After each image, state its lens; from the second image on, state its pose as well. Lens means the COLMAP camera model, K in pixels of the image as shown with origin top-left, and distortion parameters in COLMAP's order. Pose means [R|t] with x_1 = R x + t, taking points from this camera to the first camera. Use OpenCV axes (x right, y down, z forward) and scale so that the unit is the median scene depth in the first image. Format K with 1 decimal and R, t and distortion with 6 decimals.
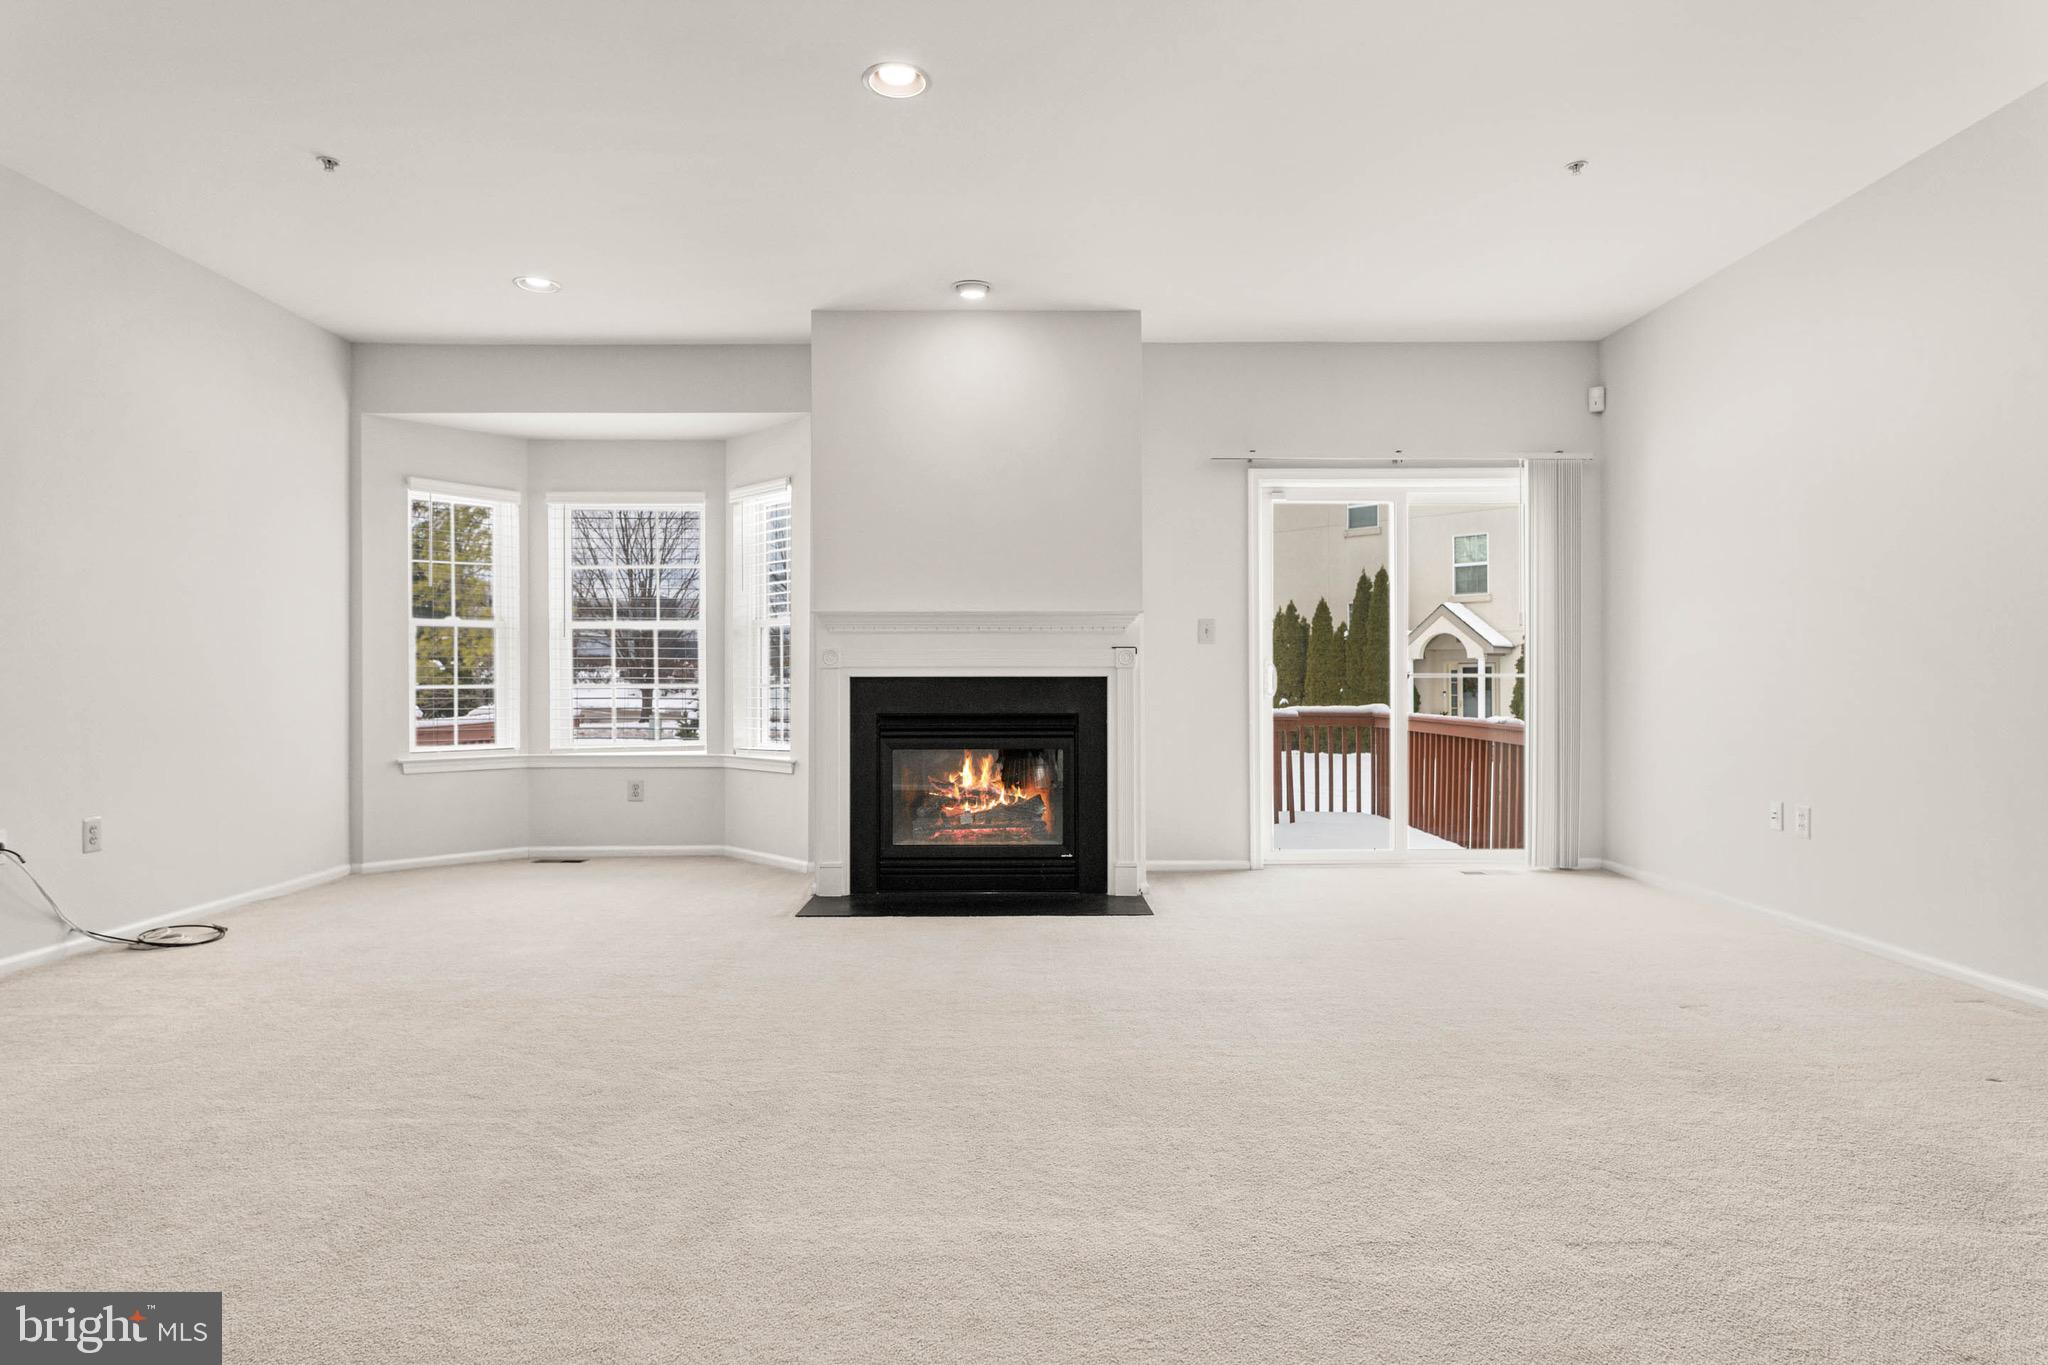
lens RADIAL K [[1186.9, 0, 1012.9], [0, 1186.9, 676.7], [0, 0, 1]] dist [0.002901, -0.006529]
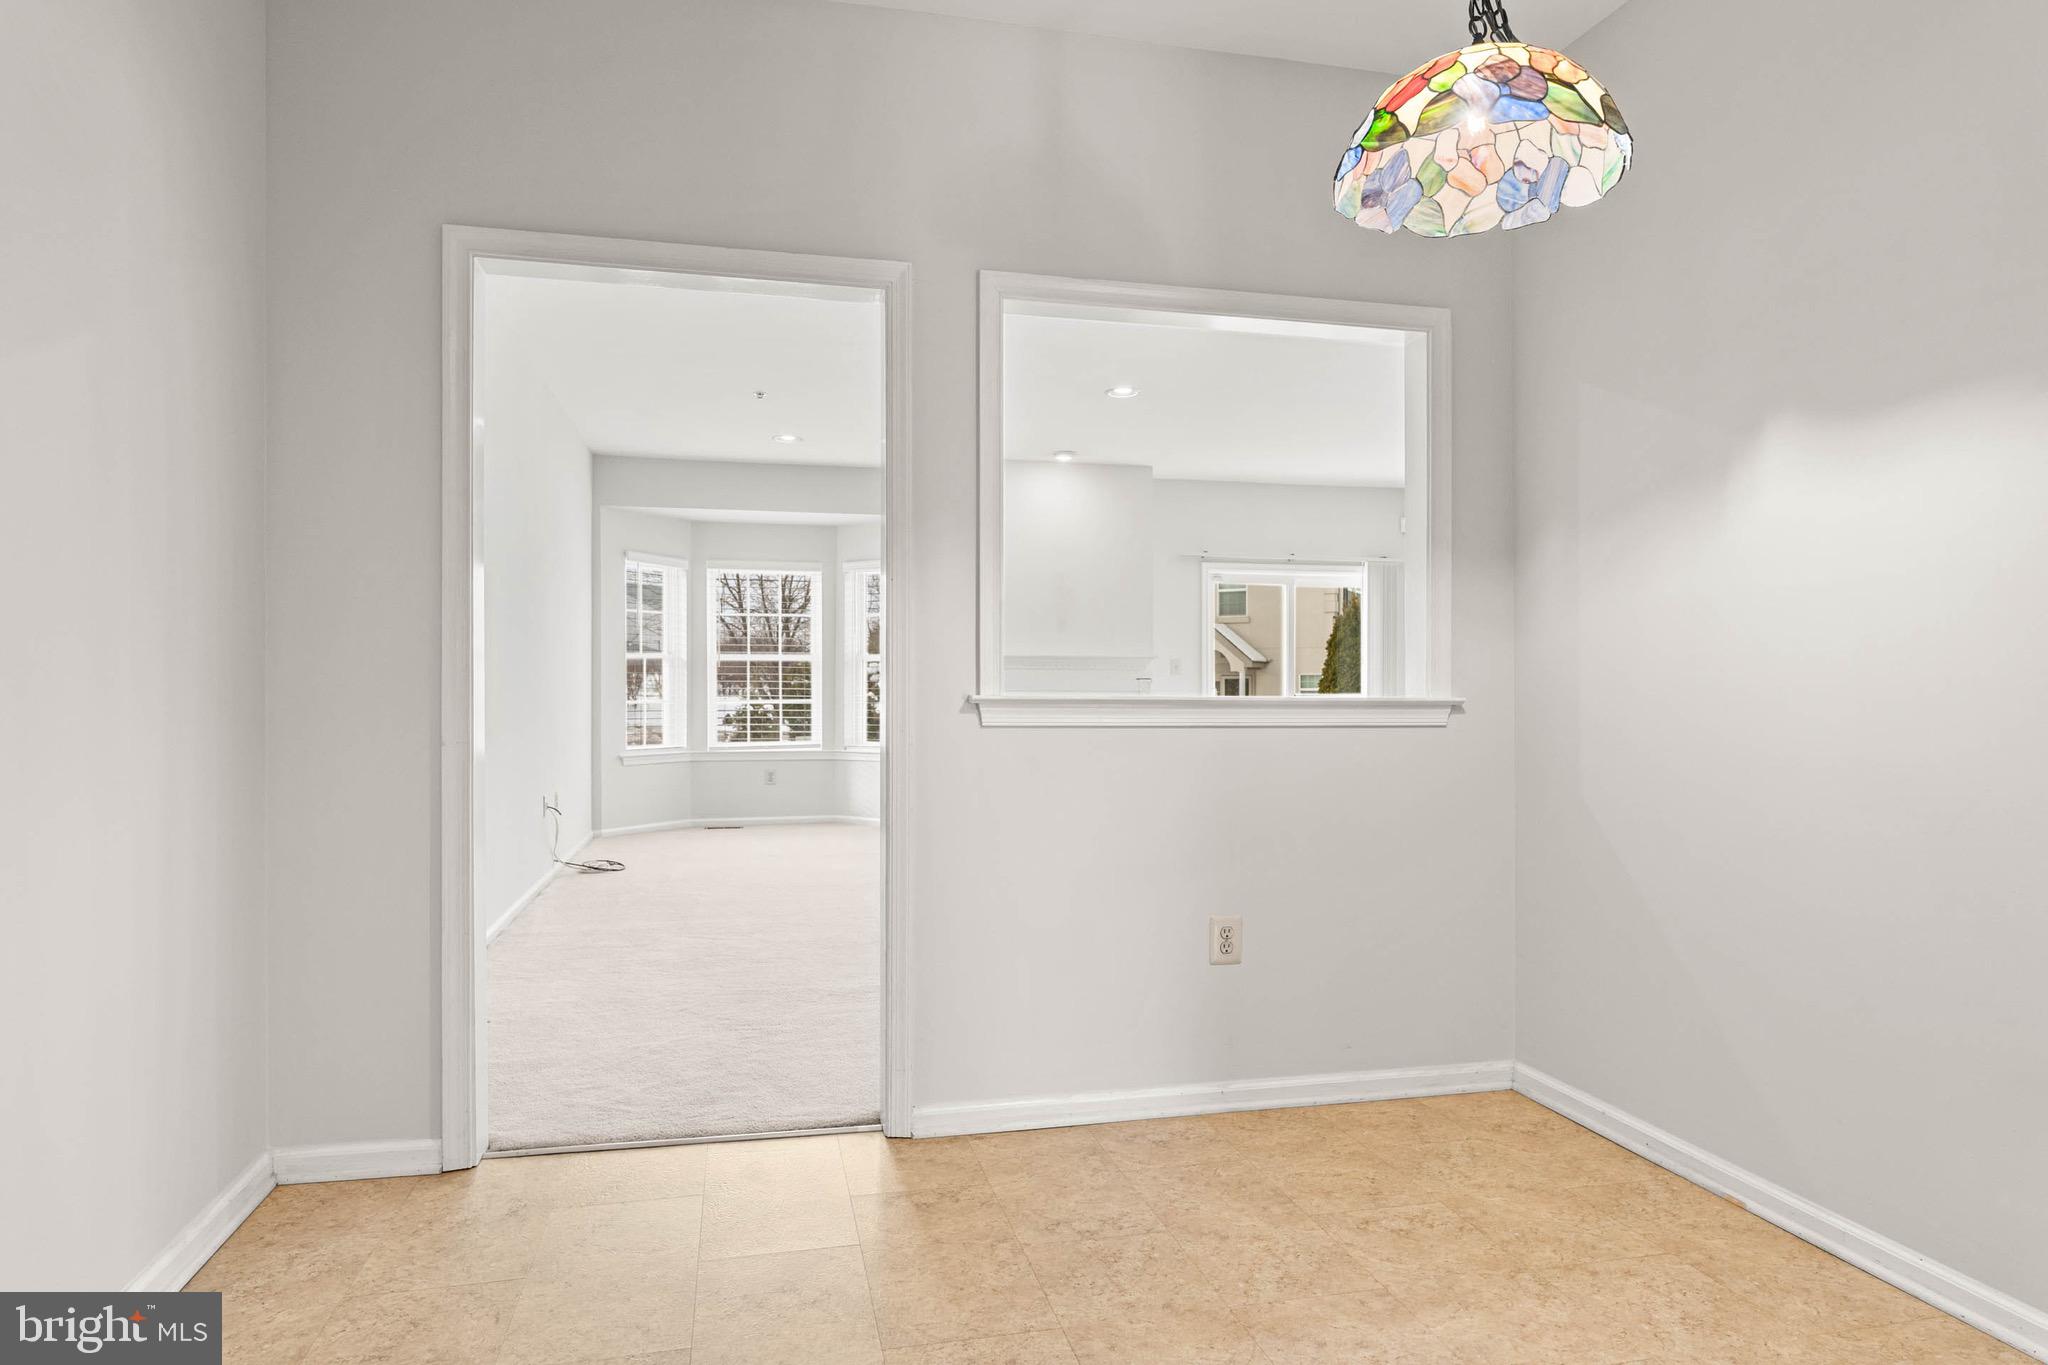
lens RADIAL K [[1186.9, 0, 1017.9], [0, 1186.9, 694.0], [0, 0, 1]] dist [0.002901, -0.006529]
pose [[0.975844, 0.002401, 0.218457, -0.375066], [-0.004611, 0.999943, 0.009606, -0.017407], [-0.218422, -0.010381, 0.975799, -0.462049]]
